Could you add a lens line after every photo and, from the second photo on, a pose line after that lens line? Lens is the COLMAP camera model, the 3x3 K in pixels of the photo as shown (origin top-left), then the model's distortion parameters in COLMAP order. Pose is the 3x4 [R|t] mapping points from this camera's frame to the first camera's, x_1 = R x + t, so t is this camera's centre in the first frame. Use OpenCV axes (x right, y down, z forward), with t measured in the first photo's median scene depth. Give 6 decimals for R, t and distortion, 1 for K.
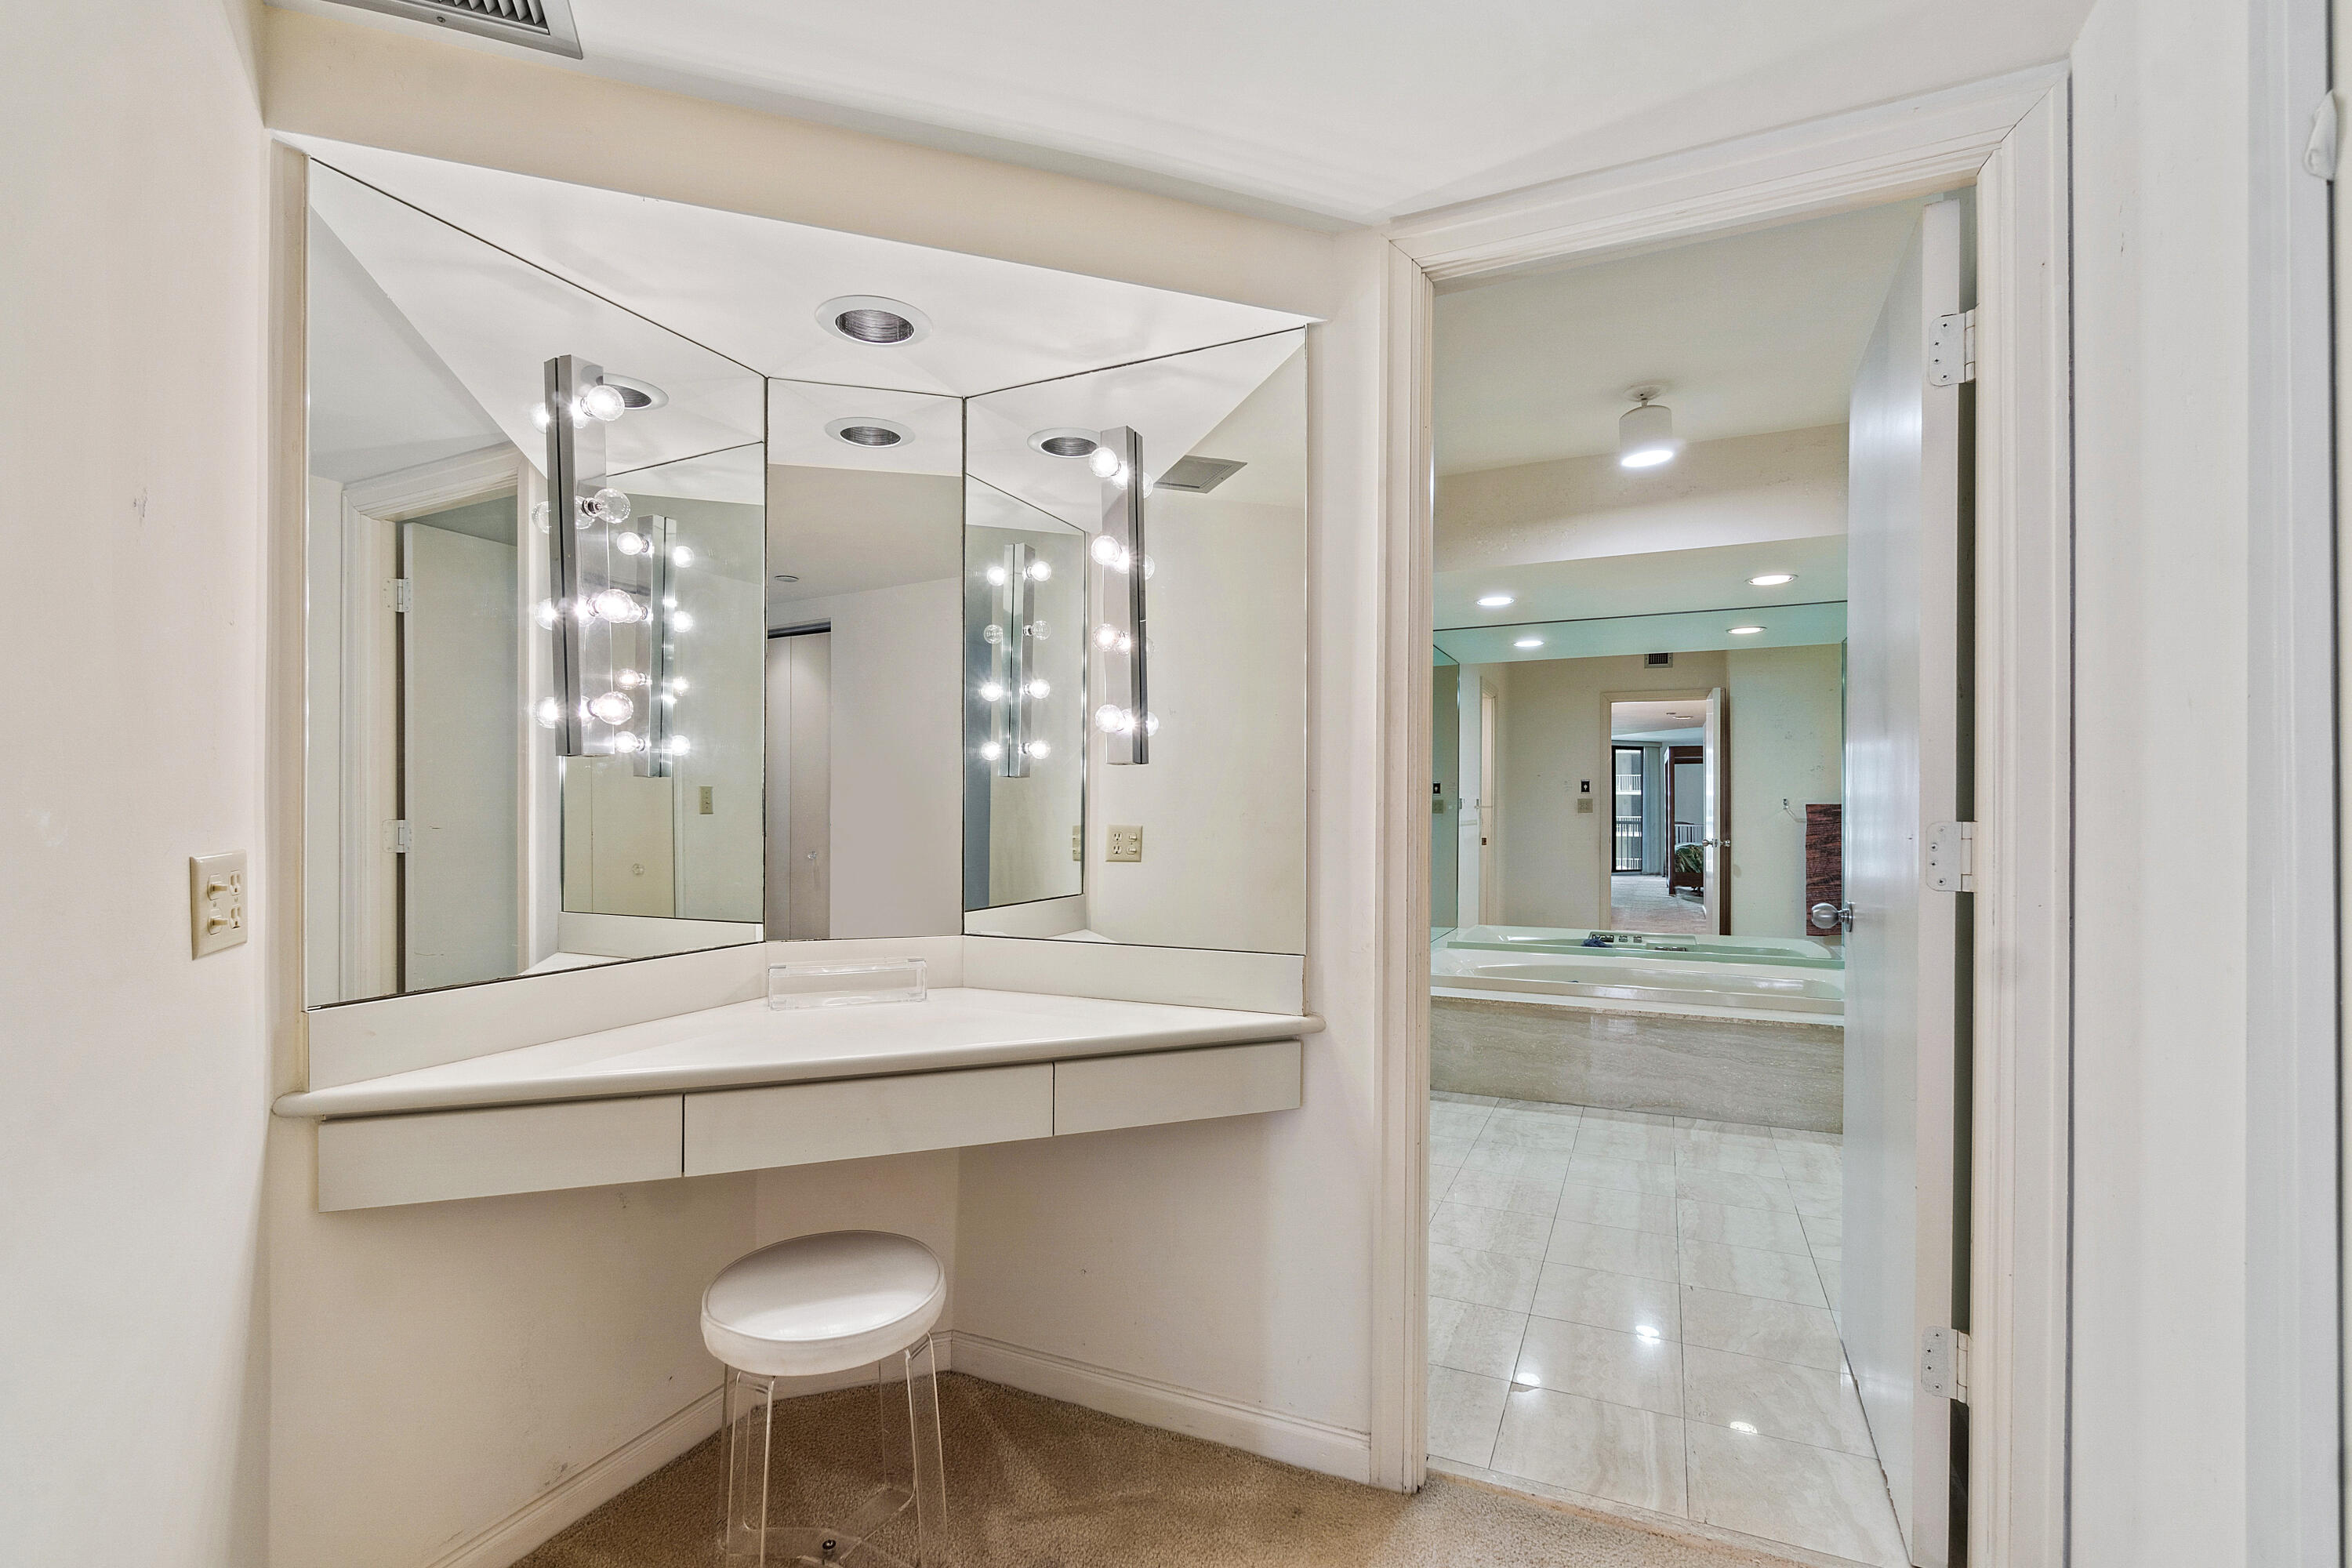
lens RADIAL K [[1041.2, 0, 1166.1], [0, 1041.2, 817.4], [0, 0, 1]] dist [-0.018197, -0.000015]
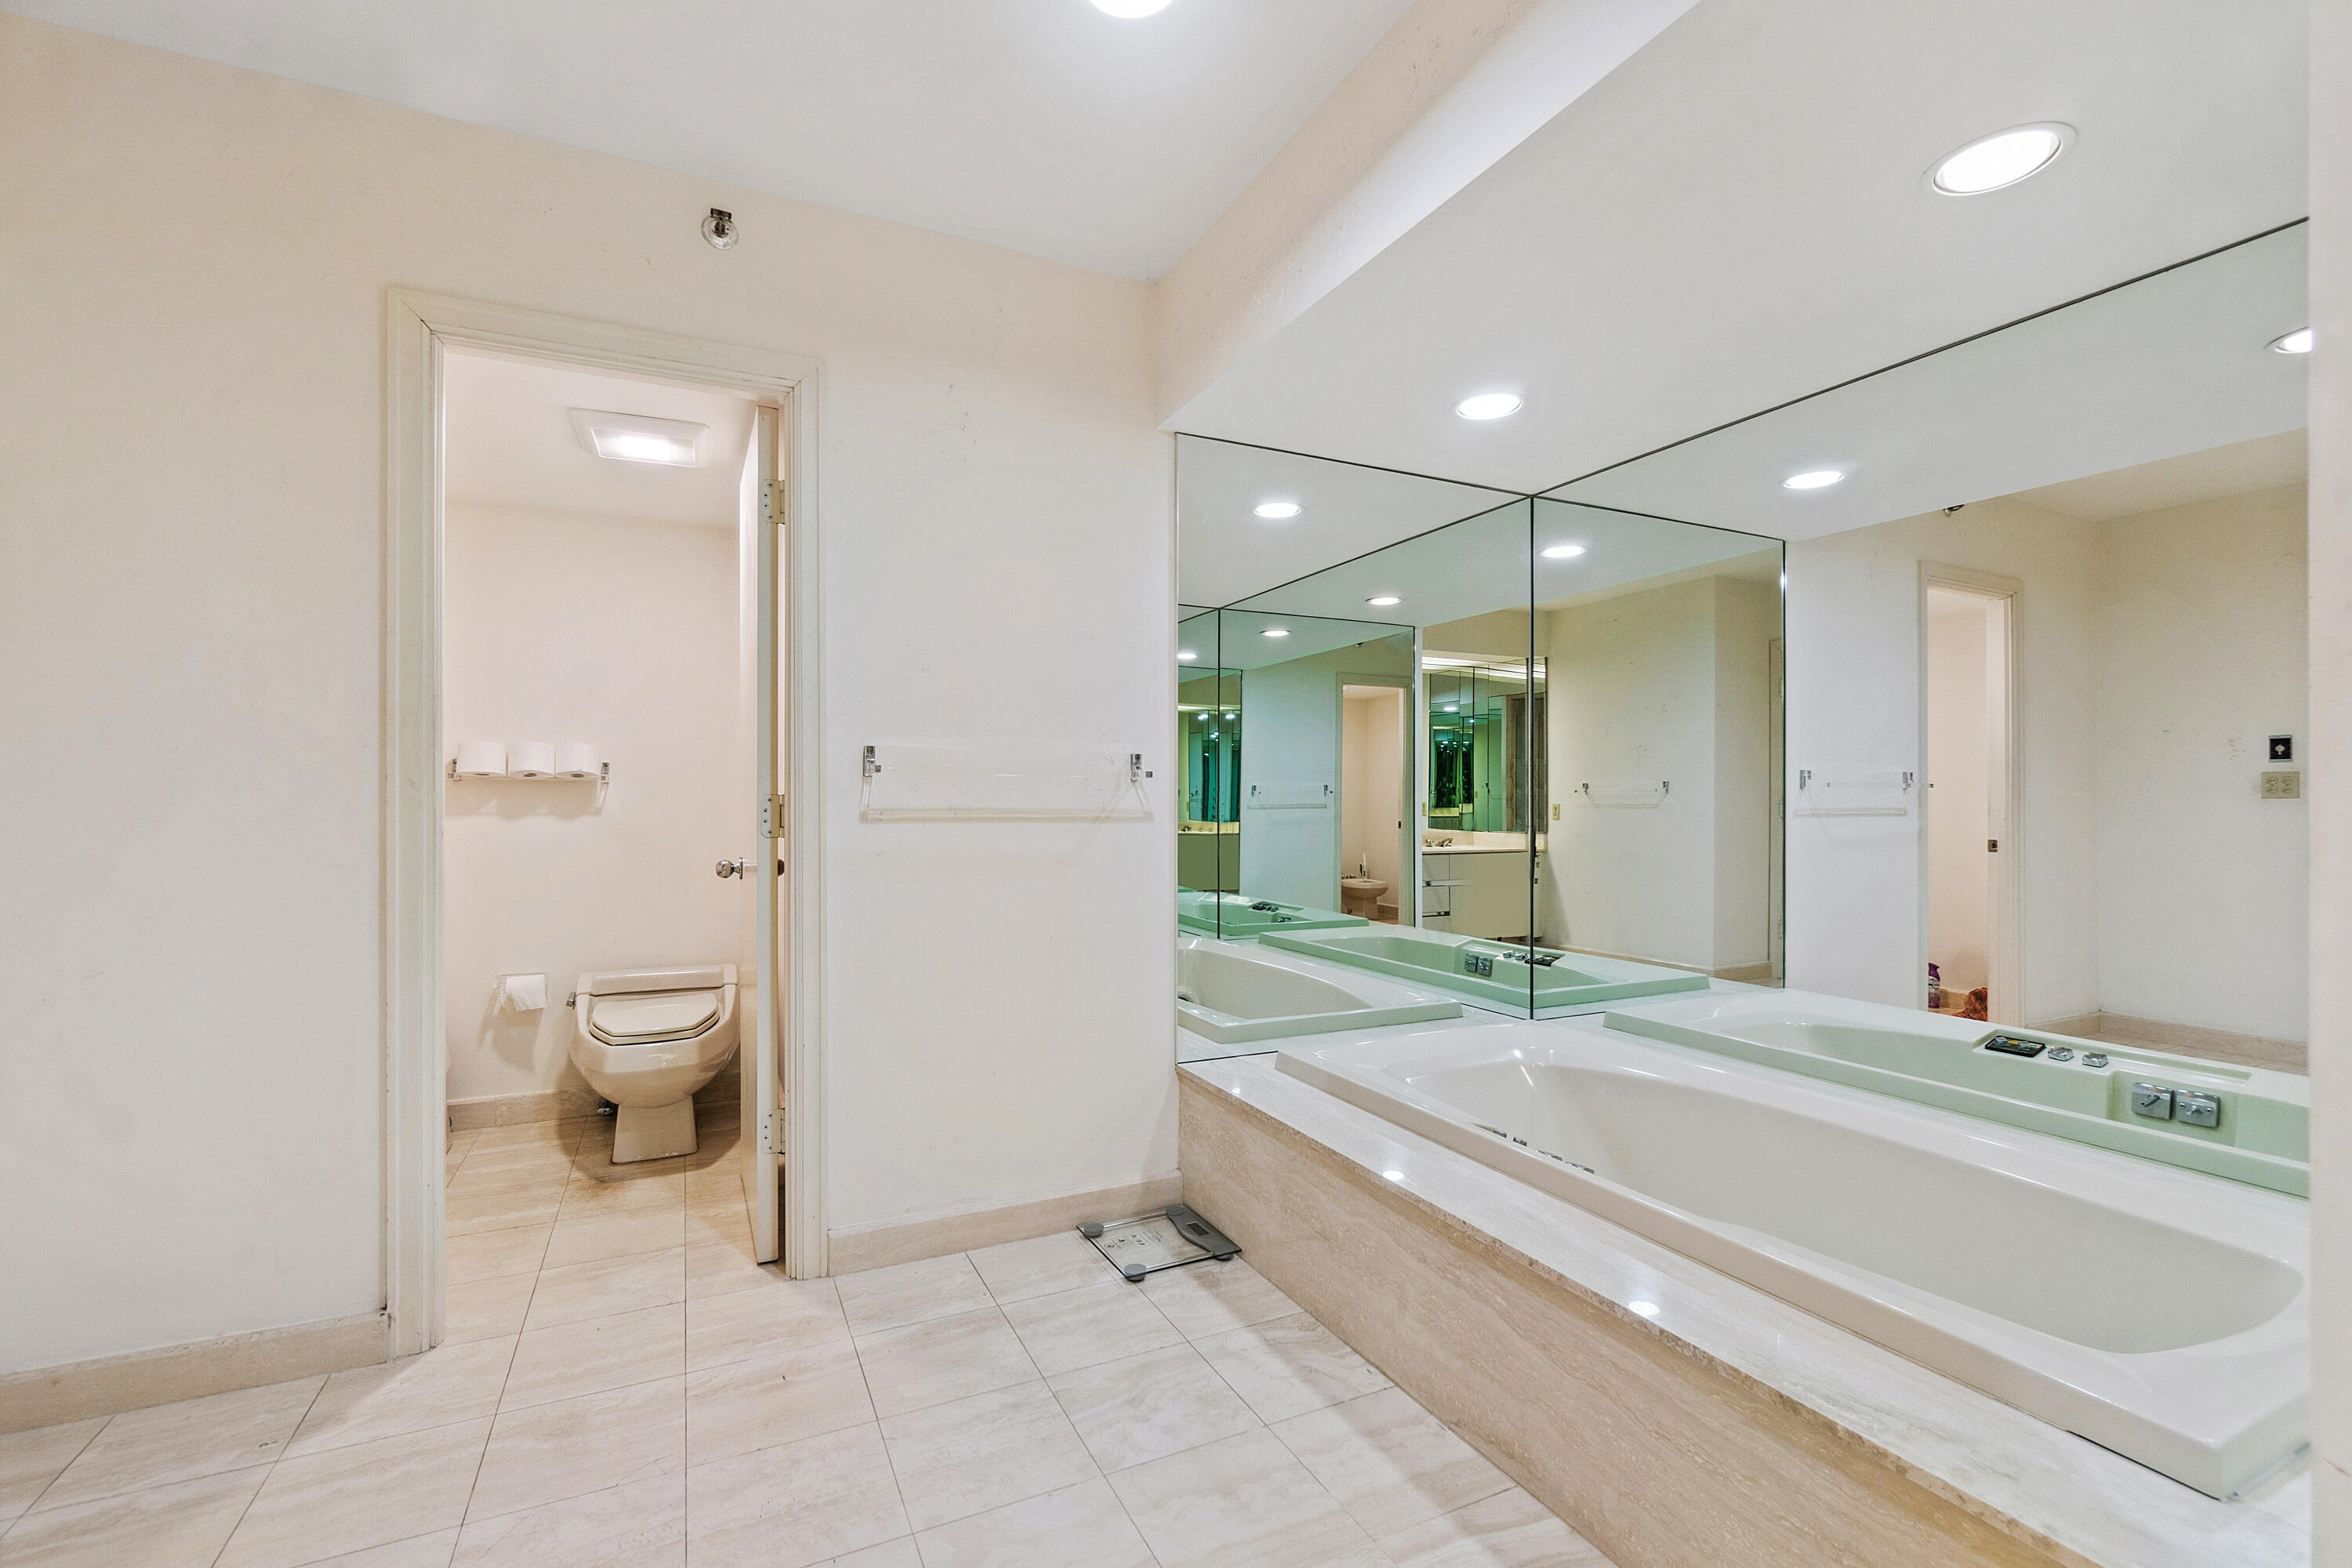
lens RADIAL K [[1002.8, 0, 1176.0], [0, 1002.8, 798.8], [0, 0, 1]] dist [0.000857, 0.000060]
pose [[0.783584, 0.000473, -0.621286, 0.649440], [-0.004051, 0.999982, -0.004348, 0.000533], [0.621273, 0.005924, 0.783572, 0.582270]]
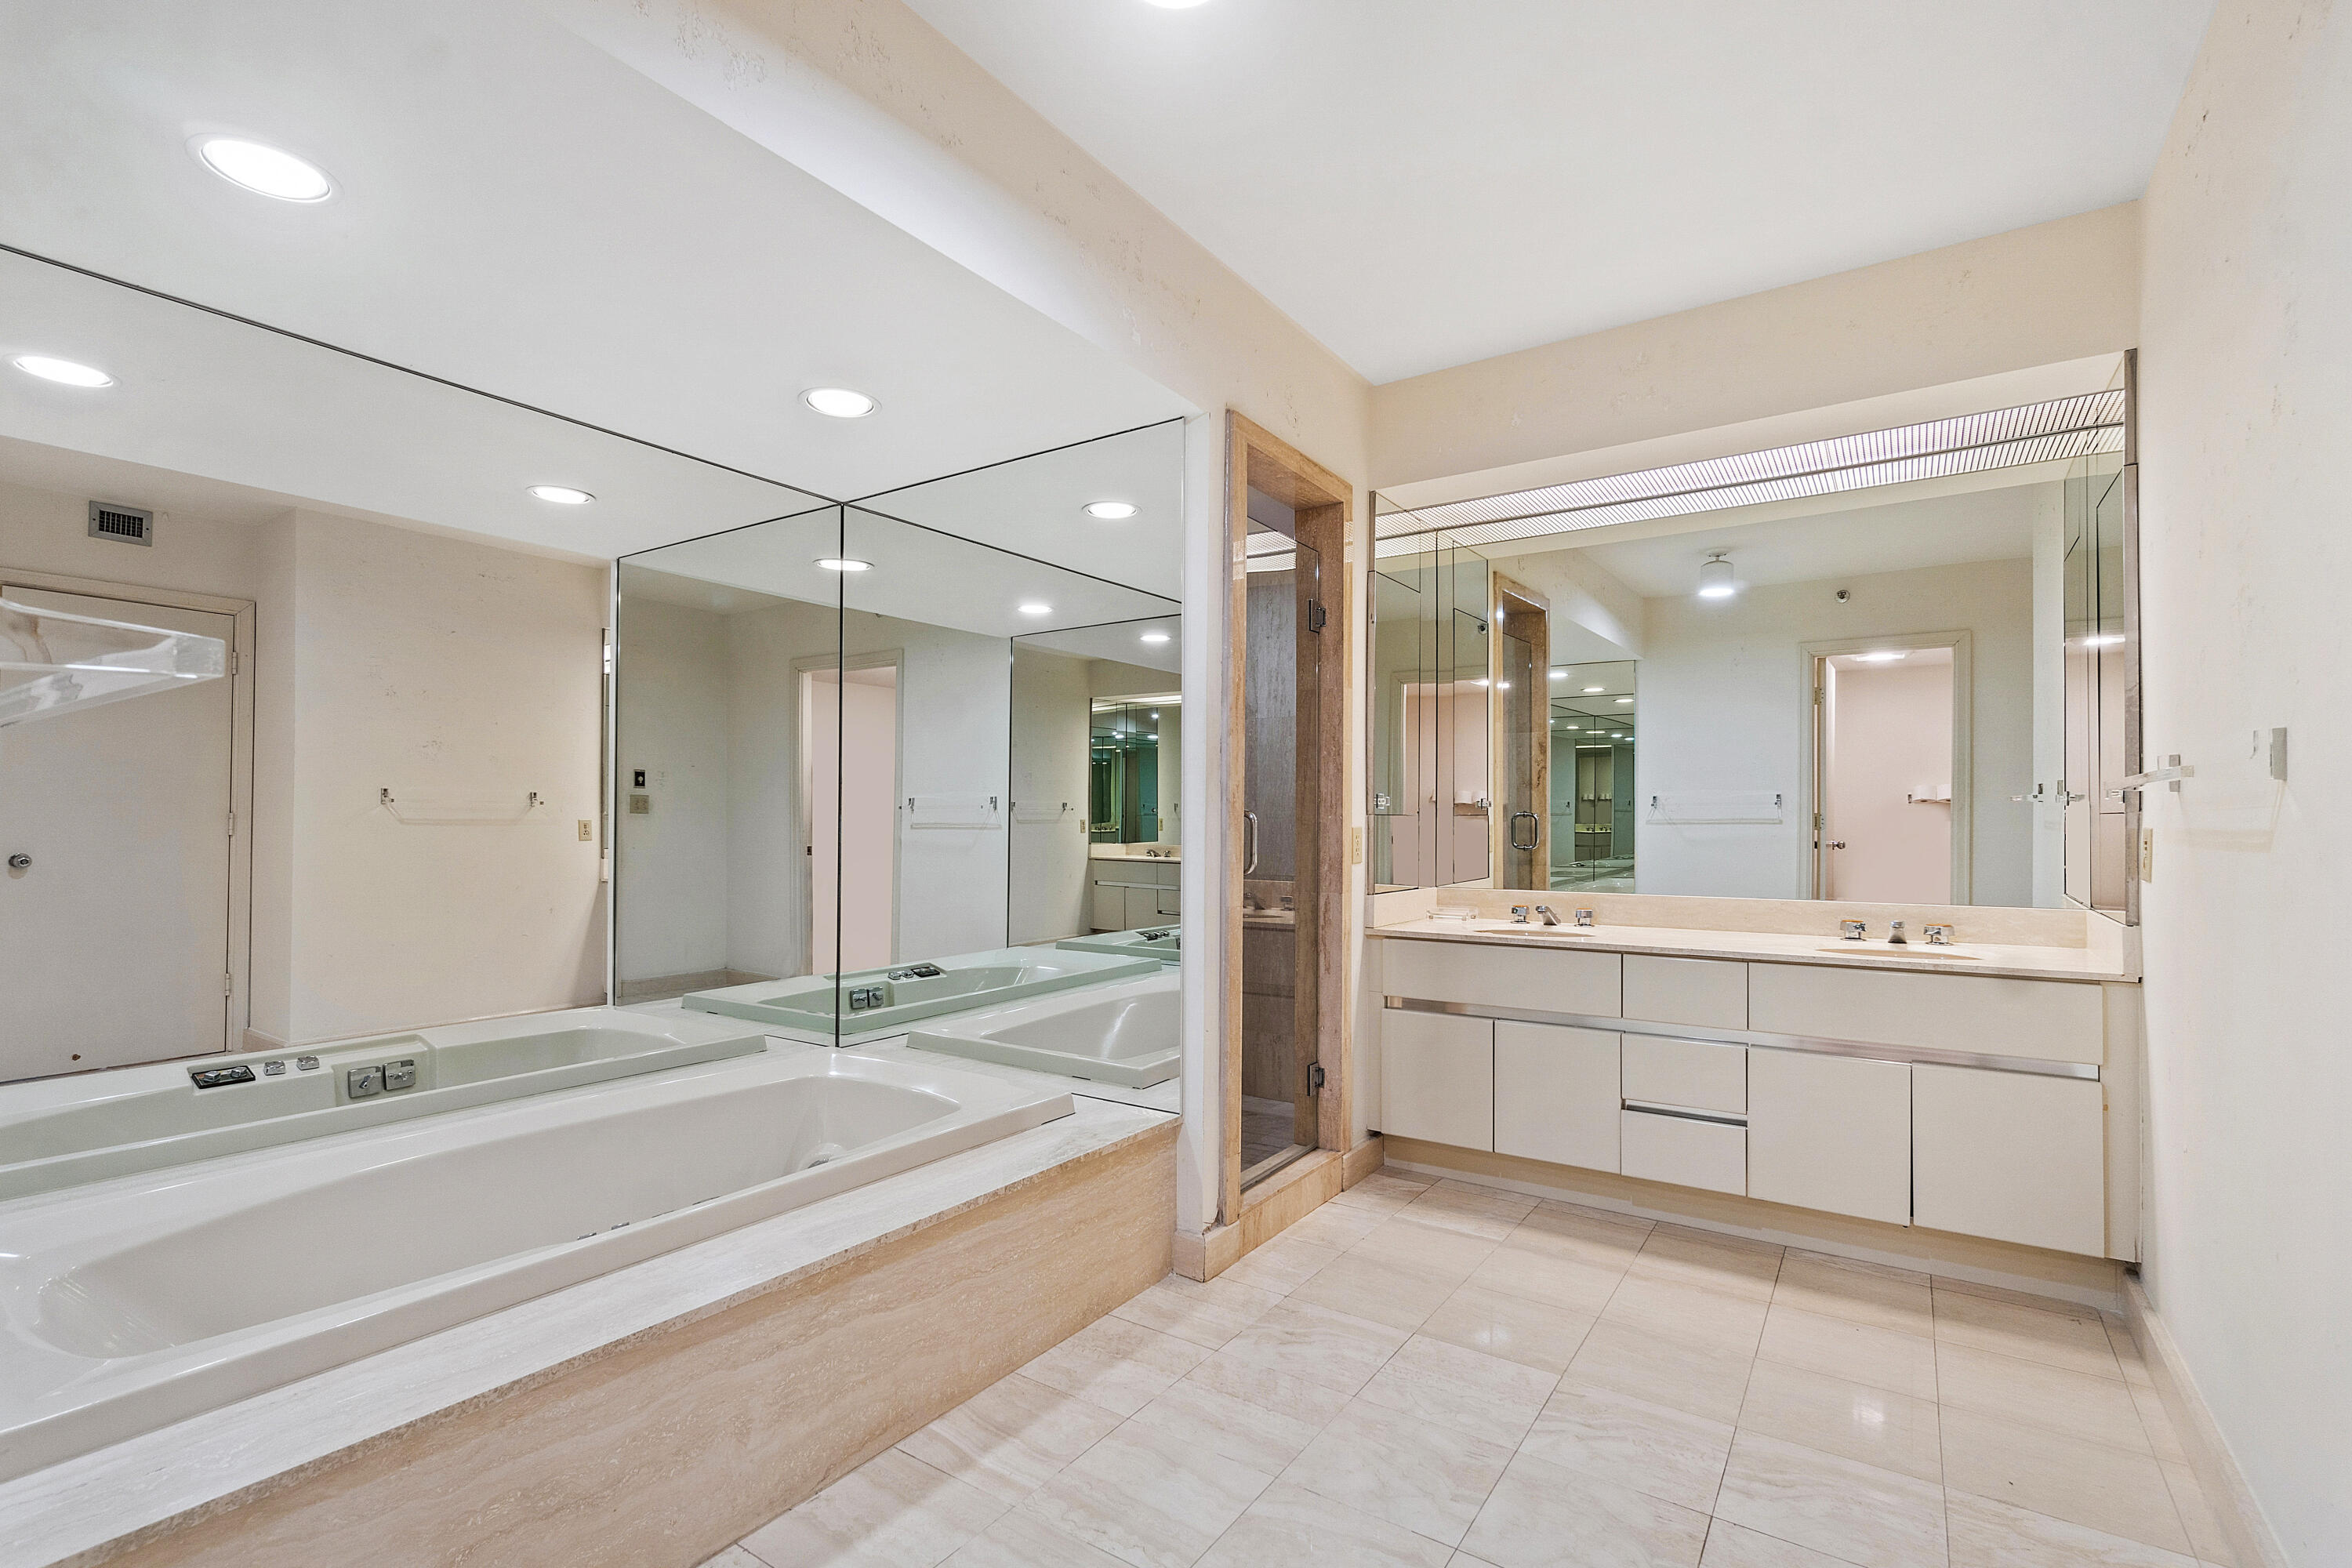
lens RADIAL K [[1070.9, 0, 1175.4], [0, 1070.9, 793.4], [0, 0, 1]] dist [-0.001245, -0.000270]
pose [[0.158183, 0.022739, 0.987148, 0.016613], [-0.003086, 0.999741, -0.022535, -0.001535], [-0.987405, 0.000518, 0.158212, 0.803935]]
